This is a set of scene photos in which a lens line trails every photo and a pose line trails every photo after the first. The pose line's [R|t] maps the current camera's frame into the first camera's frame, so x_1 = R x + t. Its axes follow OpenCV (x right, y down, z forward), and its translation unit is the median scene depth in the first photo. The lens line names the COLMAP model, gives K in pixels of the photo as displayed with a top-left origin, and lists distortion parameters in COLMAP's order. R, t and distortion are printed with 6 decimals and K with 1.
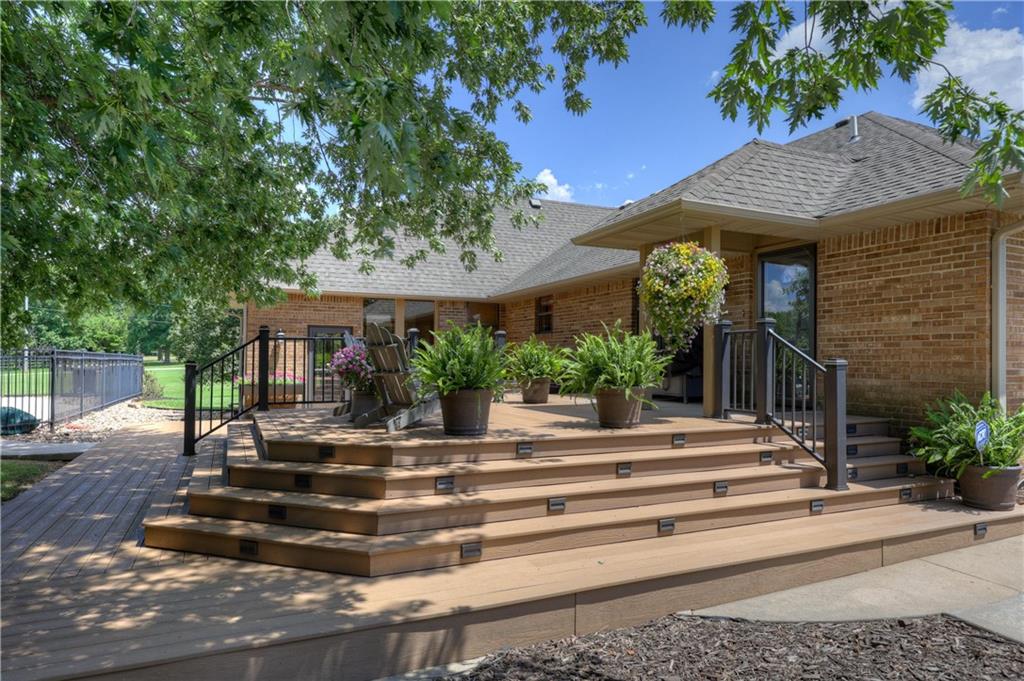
lens RADIAL K [[638.7, 0, 513.5], [0, 638.7, 349.7], [0, 0, 1]] dist [0.001011, 0.000793]
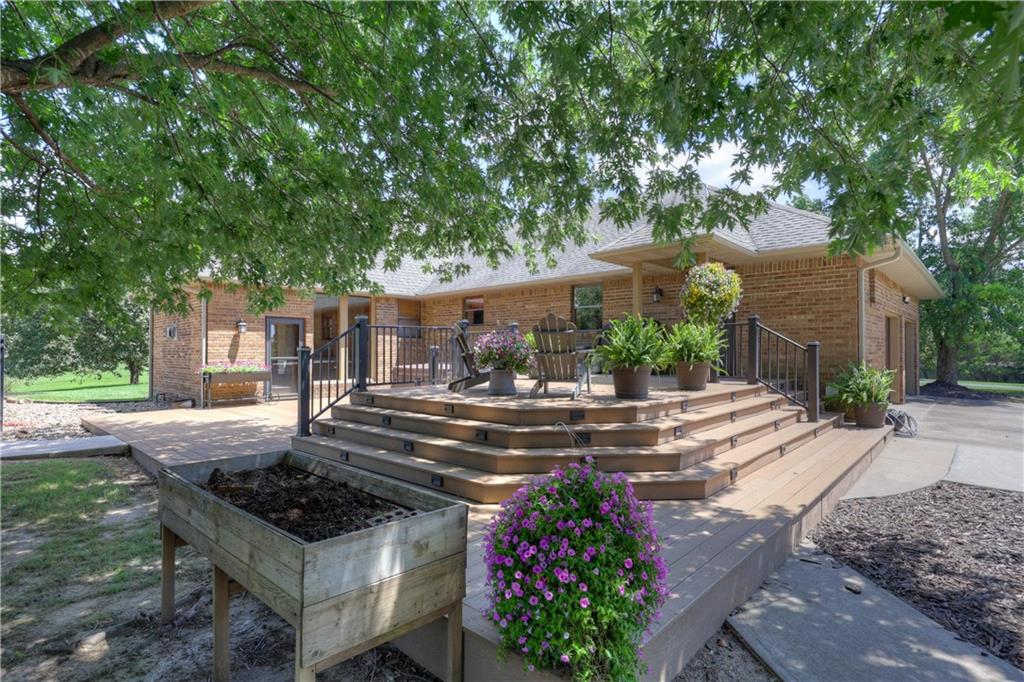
lens RADIAL K [[522.3, 0, 511.4], [0, 522.3, 337.2], [0, 0, 1]] dist [0.002863, -0.000230]
pose [[0.917676, 0.000771, 0.397330, -0.656152], [0.002937, 0.999958, -0.008724, 0.012647], [-0.397320, 0.009172, 0.917634, 0.085065]]
